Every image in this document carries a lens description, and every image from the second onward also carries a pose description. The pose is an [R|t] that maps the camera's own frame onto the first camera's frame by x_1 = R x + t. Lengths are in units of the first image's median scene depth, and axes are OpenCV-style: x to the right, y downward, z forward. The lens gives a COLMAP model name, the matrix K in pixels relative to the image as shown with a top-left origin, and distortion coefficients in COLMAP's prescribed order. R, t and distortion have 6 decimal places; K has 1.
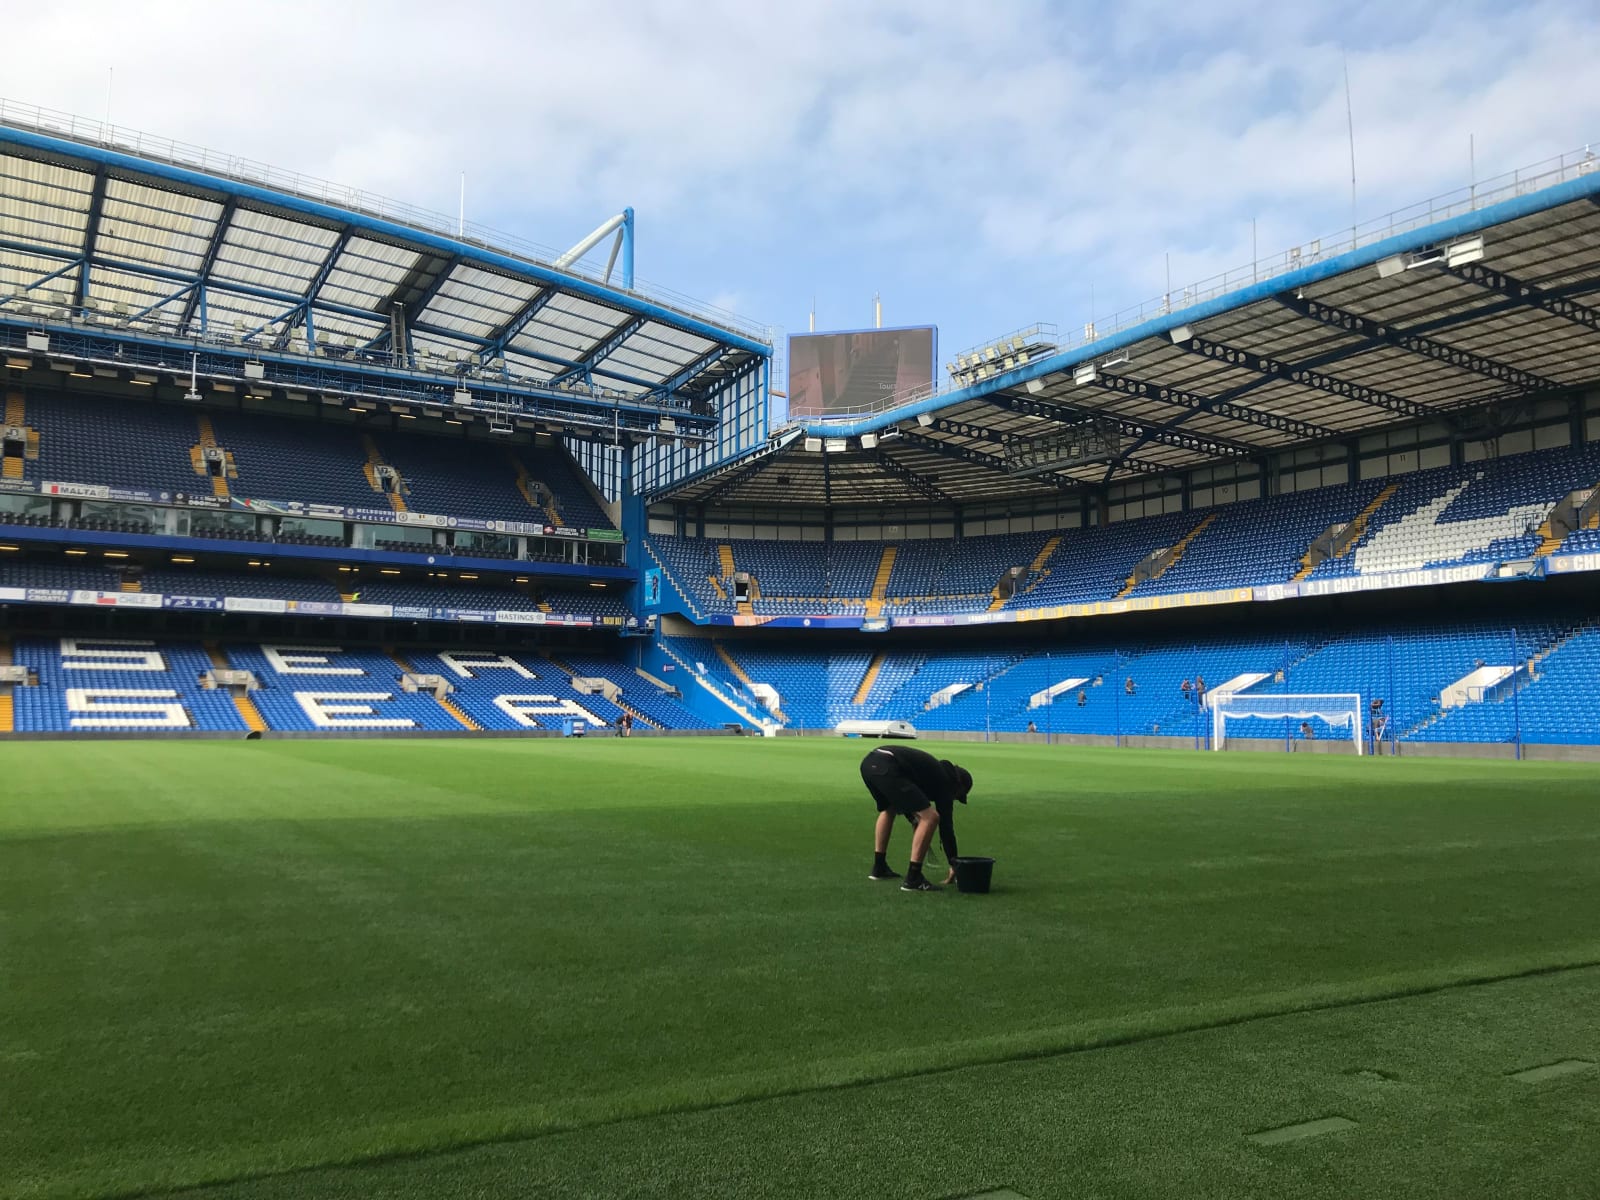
lens RADIAL K [[1293.8, 0, 790.2], [0, 1293.8, 614.3], [0, 0, 1]] dist [0.093202, -0.159784]
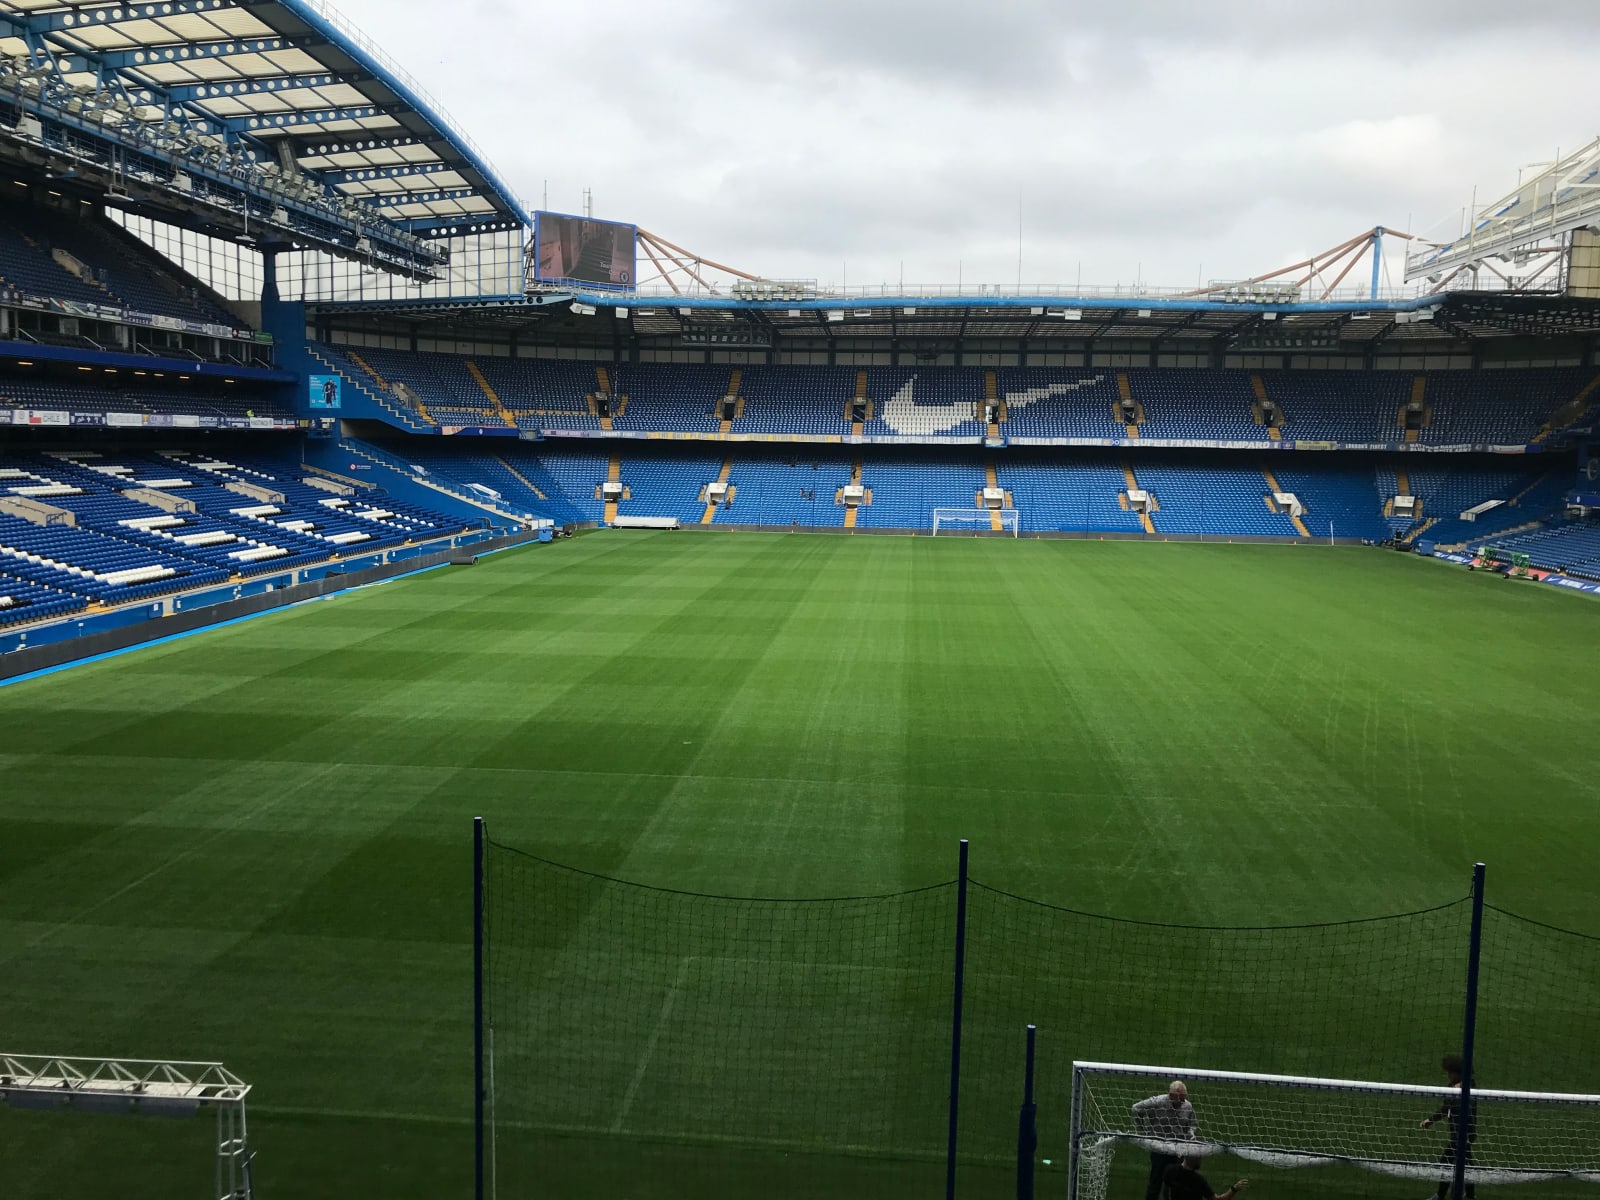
lens RADIAL K [[1287.9, 0, 799.5], [0, 1287.9, 586.6], [0, 0, 1]] dist [0.096366, -0.230034]
pose [[0.598295, -0.085258, 0.796727, -0.882651], [-0.076794, 0.983645, 0.162928, -0.080451], [-0.797587, -0.158663, 0.581963, 0.002625]]
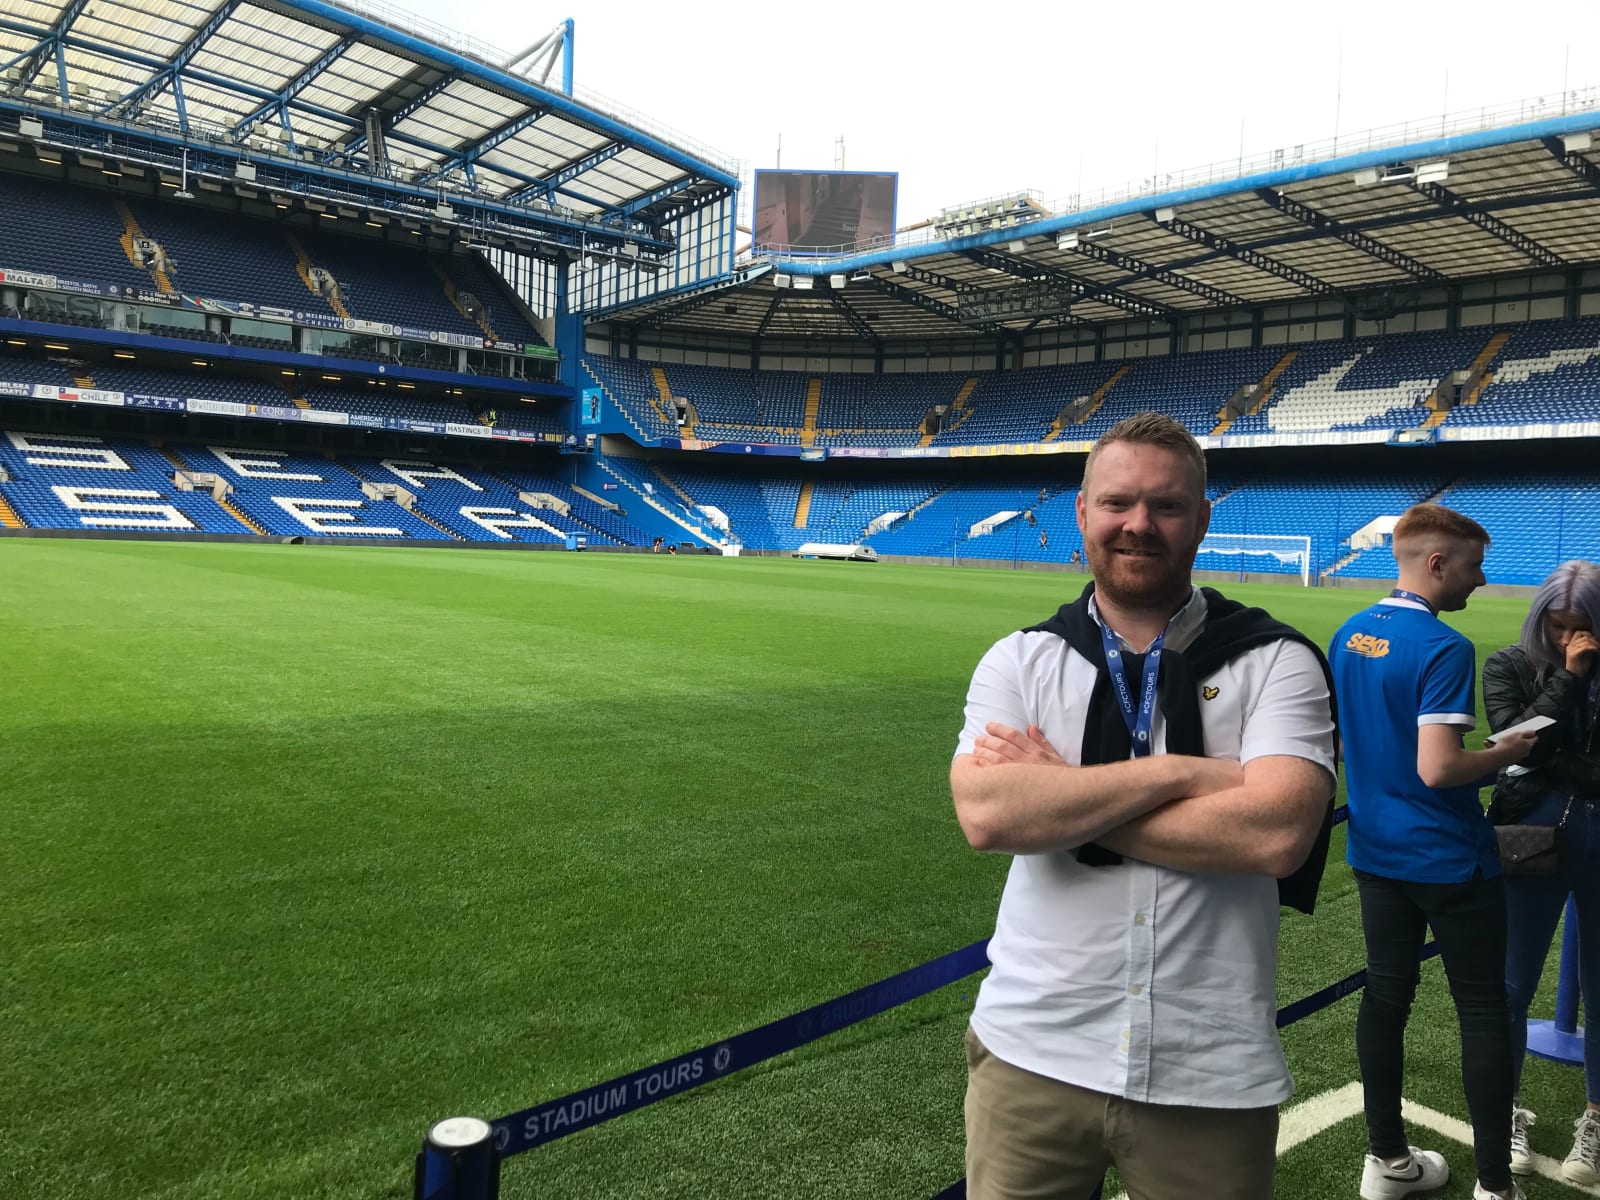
lens RADIAL K [[1318.6, 0, 786.1], [0, 1318.6, 584.7], [0, 0, 1]] dist [0.041007, -0.063306]
pose [[0.985928, 0.027016, 0.164976, -0.142212], [-0.046152, 0.992490, 0.113285, -0.007289], [-0.160676, -0.119305, 0.979770, -0.076357]]
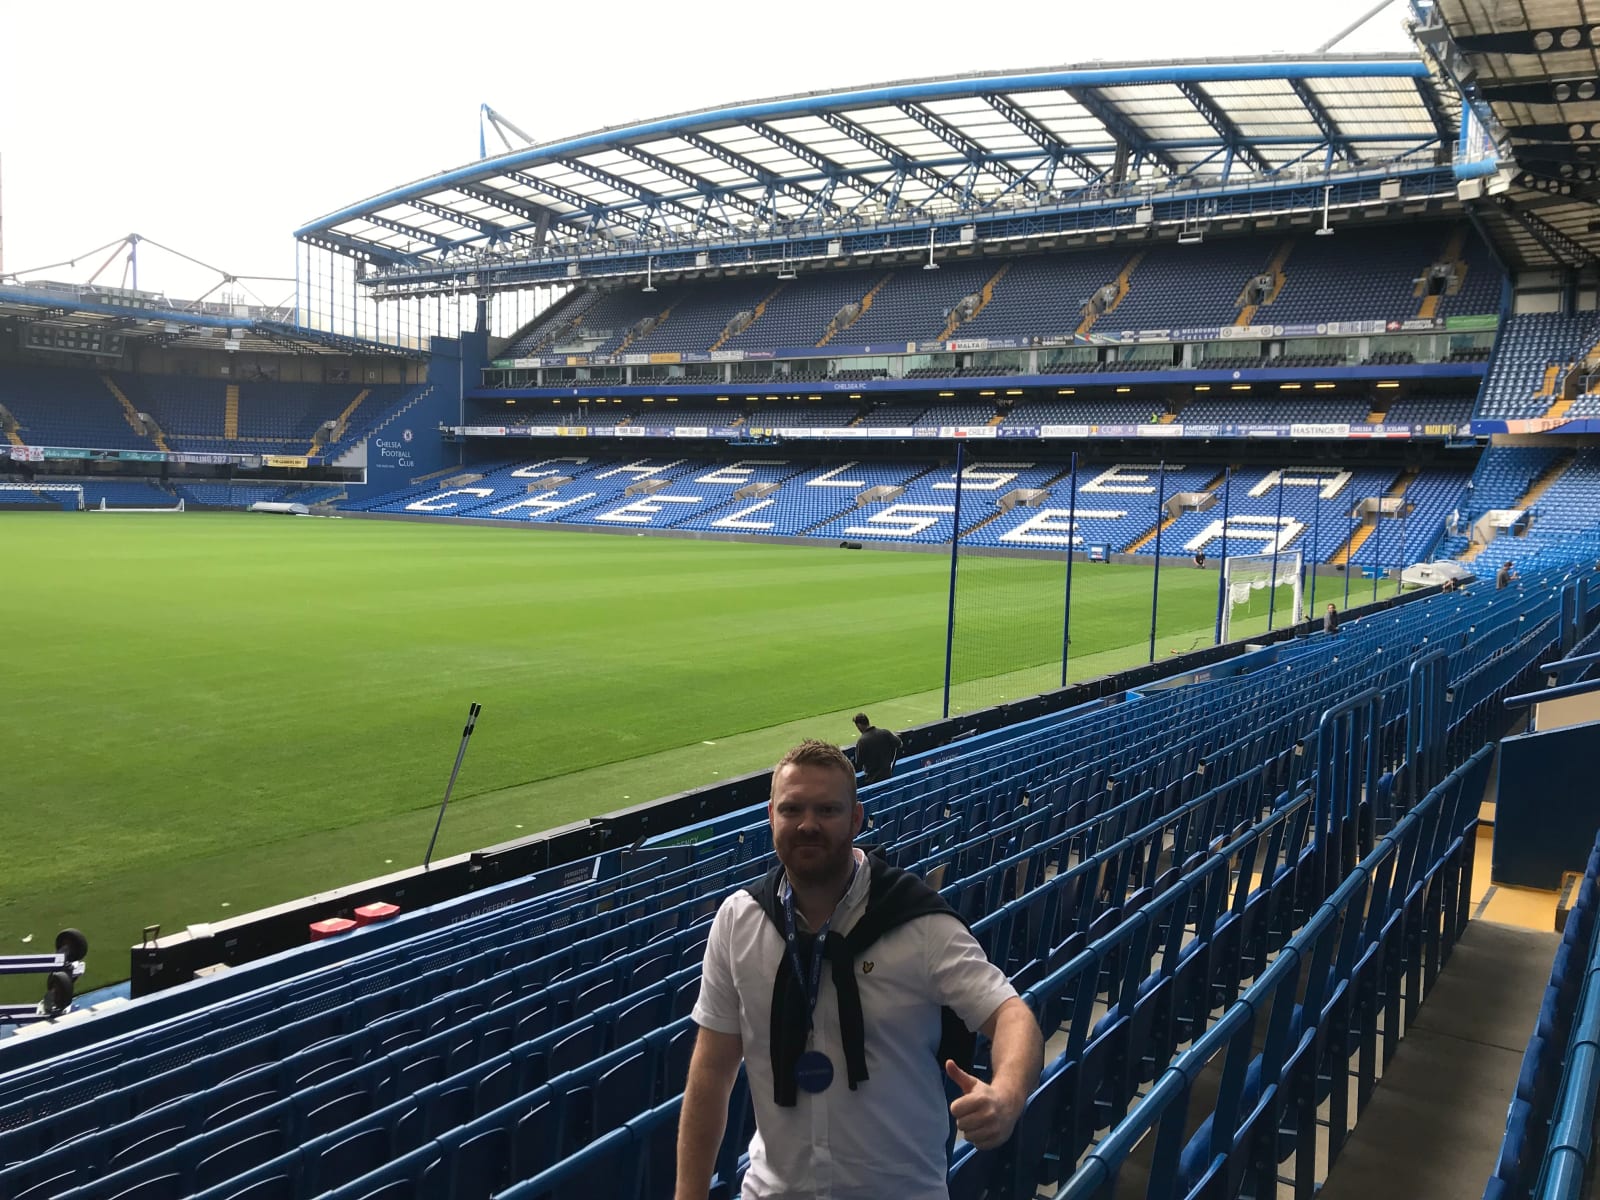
lens RADIAL K [[1296.5, 0, 798.9], [0, 1296.5, 606.5], [0, 0, 1]] dist [0.031058, -0.051219]
pose [[0.410201, 0.089905, -0.907553, 0.530225], [0.046071, 0.991816, 0.119076, -0.000750], [0.910831, -0.090657, 0.402702, 0.313489]]
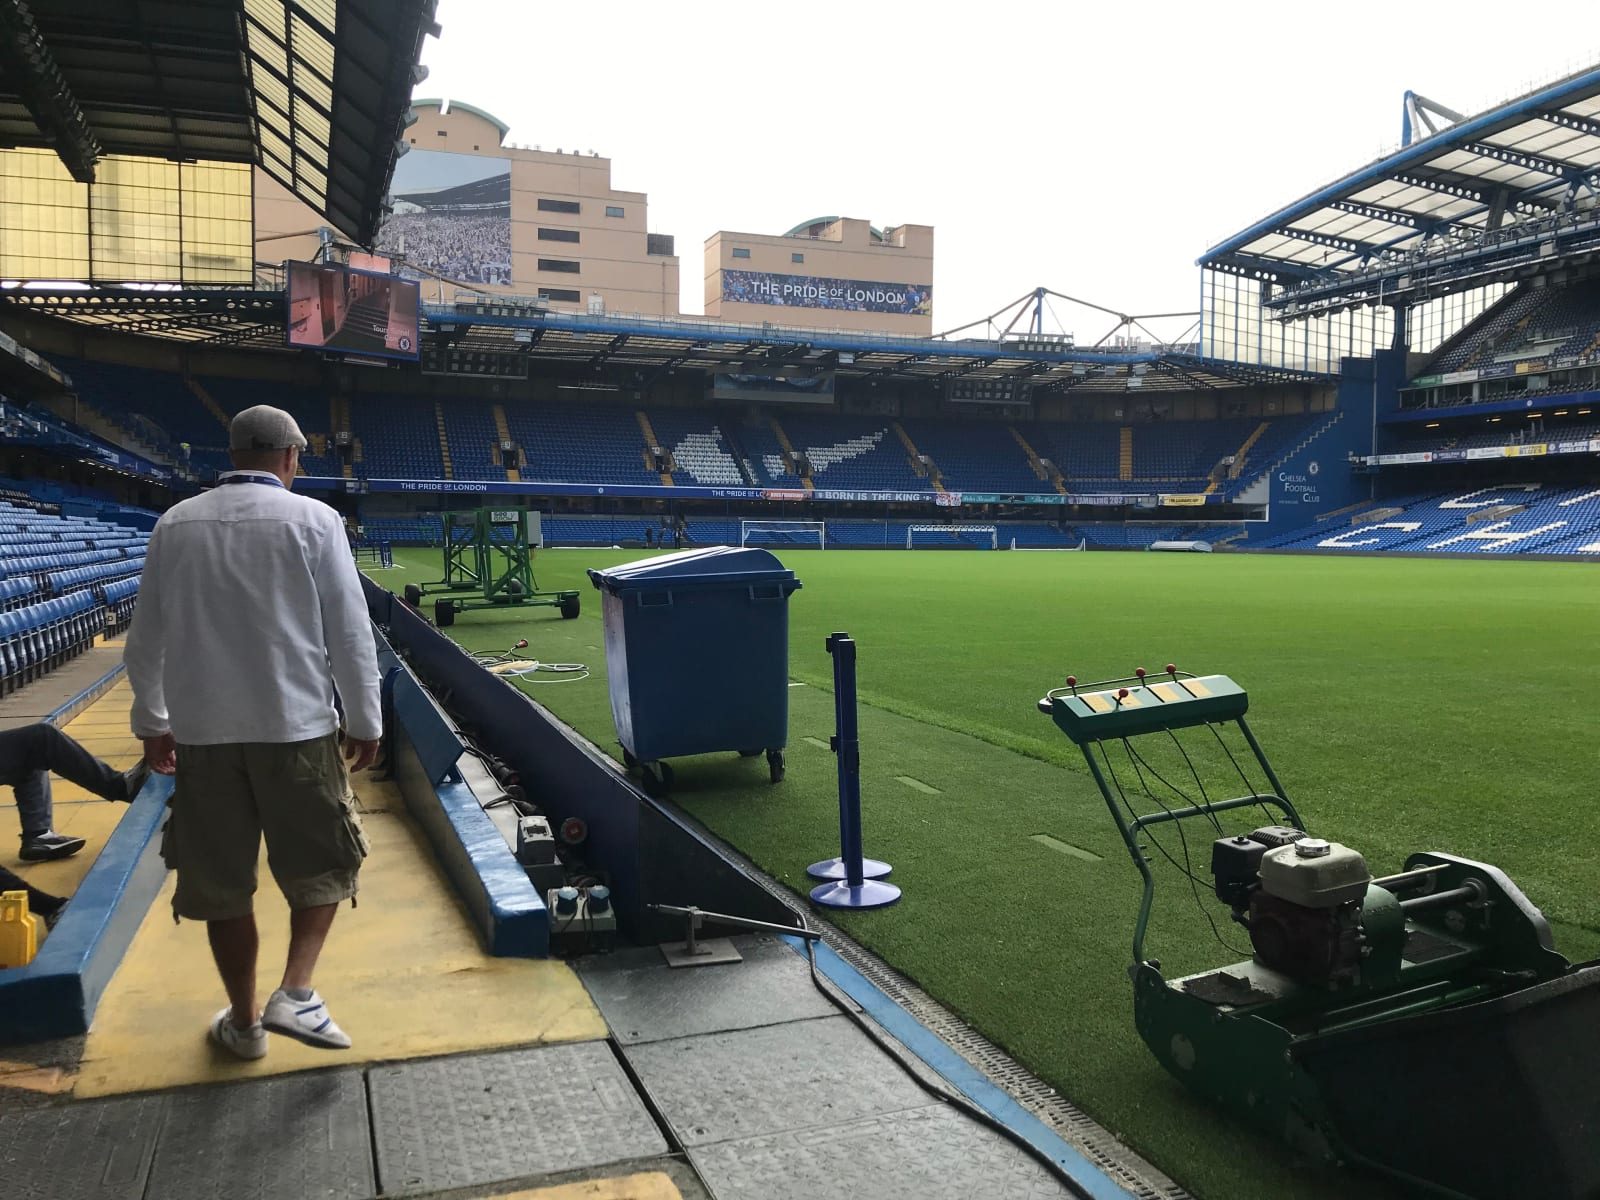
lens RADIAL K [[1300.9, 0, 789.1], [0, 1300.9, 584.5], [0, 0, 1]] dist [0.063809, -0.126496]
pose [[-0.198006, 0.030130, -0.979738, 0.415271], [0.066965, 0.997608, 0.017146, 0.022547], [0.977911, -0.062213, -0.199550, 0.255518]]
